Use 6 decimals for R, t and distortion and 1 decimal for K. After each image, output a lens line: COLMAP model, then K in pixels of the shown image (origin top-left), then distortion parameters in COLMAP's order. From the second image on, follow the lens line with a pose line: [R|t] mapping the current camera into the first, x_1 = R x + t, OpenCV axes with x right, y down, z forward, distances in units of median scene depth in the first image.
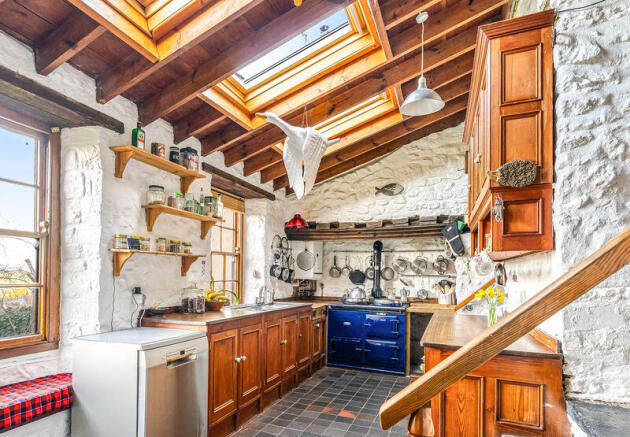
lens RADIAL K [[378.8, 0, 261.6], [0, 378.8, 272.9], [0, 0, 1]] dist [-0.006277, -0.000349]
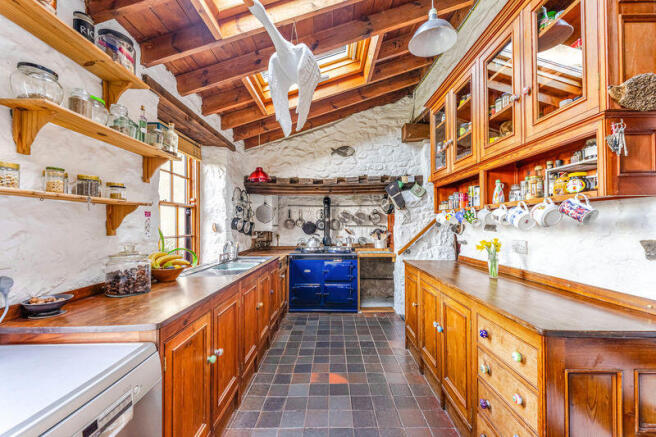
lens RADIAL K [[262.6, 0, 329.7], [0, 262.6, 222.6], [0, 0, 1]] dist [0.003162, -0.001716]
pose [[0.899233, -0.014524, 0.437230, -0.046532], [0.016361, 0.999866, -0.000435, -0.004729], [-0.437165, 0.007545, 0.899350, 0.304732]]
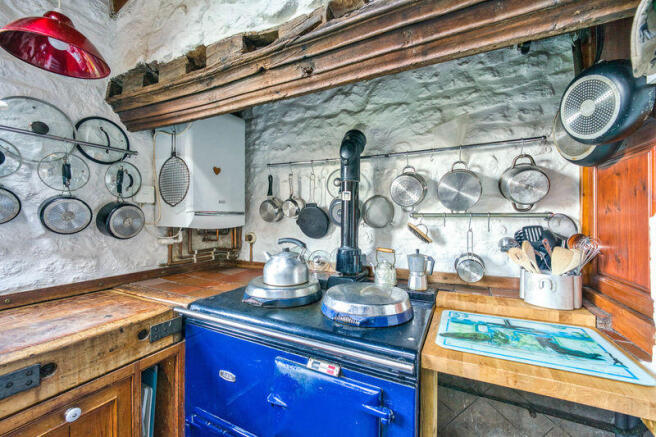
lens RADIAL K [[262.6, 0, 332.5], [0, 262.6, 218.7], [0, 0, 1]] dist [0.003162, -0.001716]
pose [[0.999880, -0.012045, 0.009766, 0.321206], [0.011984, 0.999909, 0.006202, 0.008439], [-0.009839, -0.006085, 0.999933, 0.823919]]
